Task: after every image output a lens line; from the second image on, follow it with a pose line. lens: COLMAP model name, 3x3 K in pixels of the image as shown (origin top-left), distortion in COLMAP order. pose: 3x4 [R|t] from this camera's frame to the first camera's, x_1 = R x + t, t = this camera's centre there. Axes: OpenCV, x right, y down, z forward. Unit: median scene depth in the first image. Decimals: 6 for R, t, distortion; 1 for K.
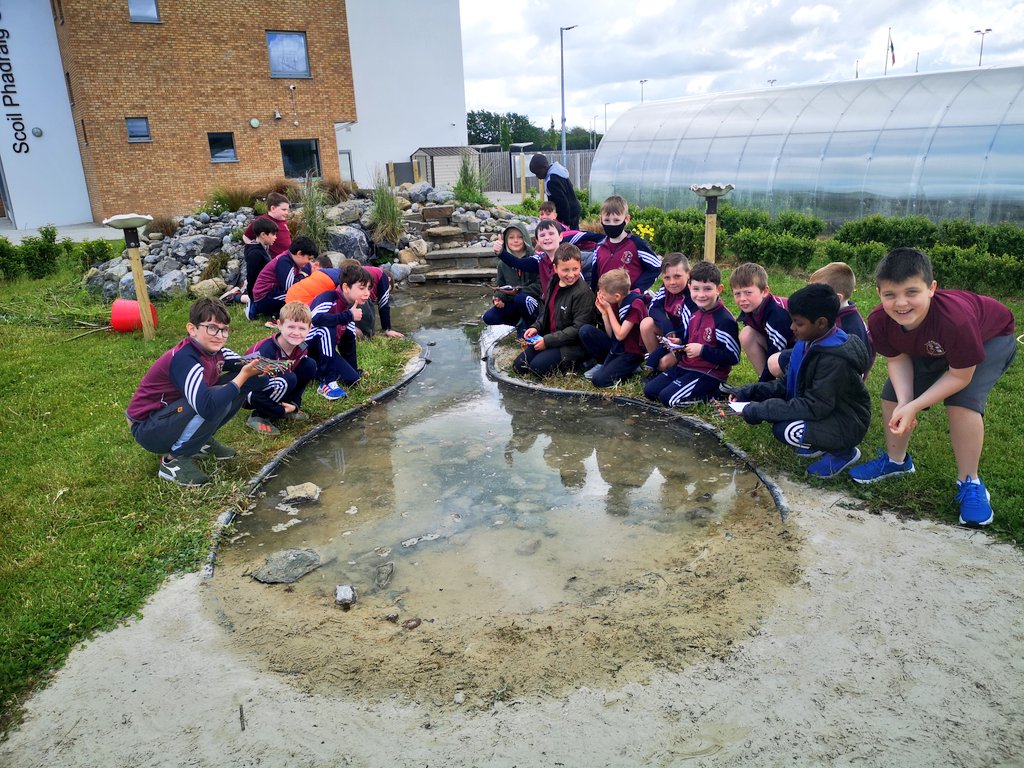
lens RADIAL K [[794.3, 0, 512.0], [0, 794.3, 384.0], [0, 0, 1]] dist [0.046060, -0.050439]
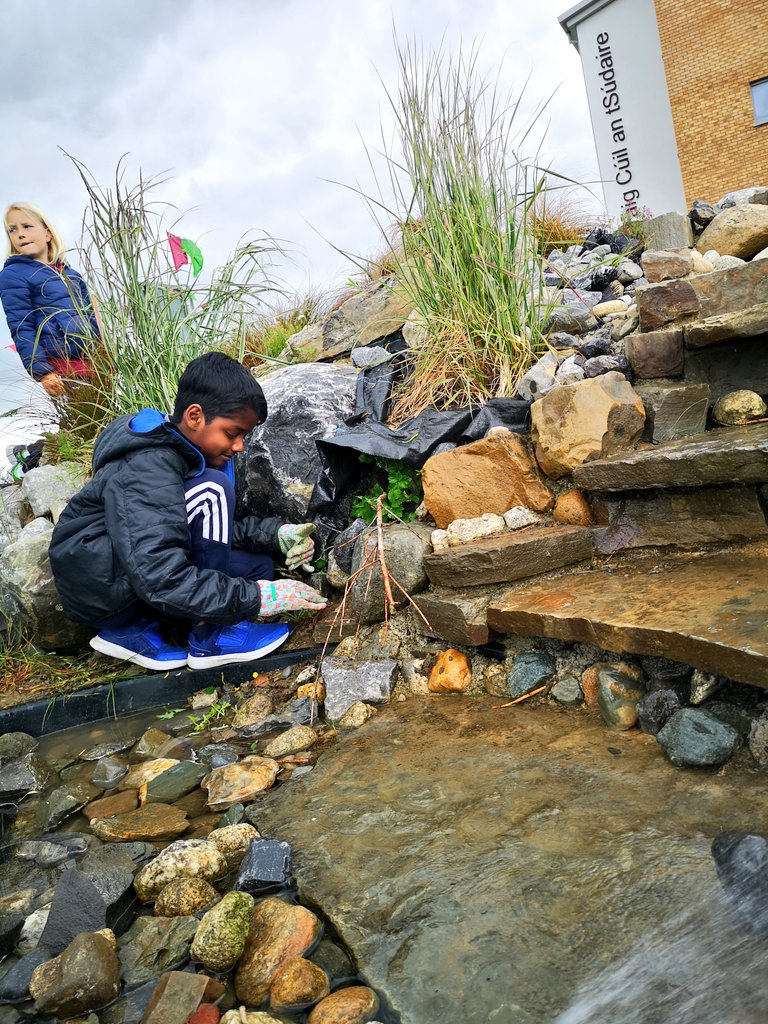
lens RADIAL K [[794.3, 0, 384.0], [0, 794.3, 512.0], [0, 0, 1]] dist [0.046060, -0.050439]
pose [[0.521313, 0.026103, -0.852966, 0.004364], [-0.062955, 0.997985, -0.007936, -0.050785], [0.851040, 0.057835, 0.521905, 0.299126]]
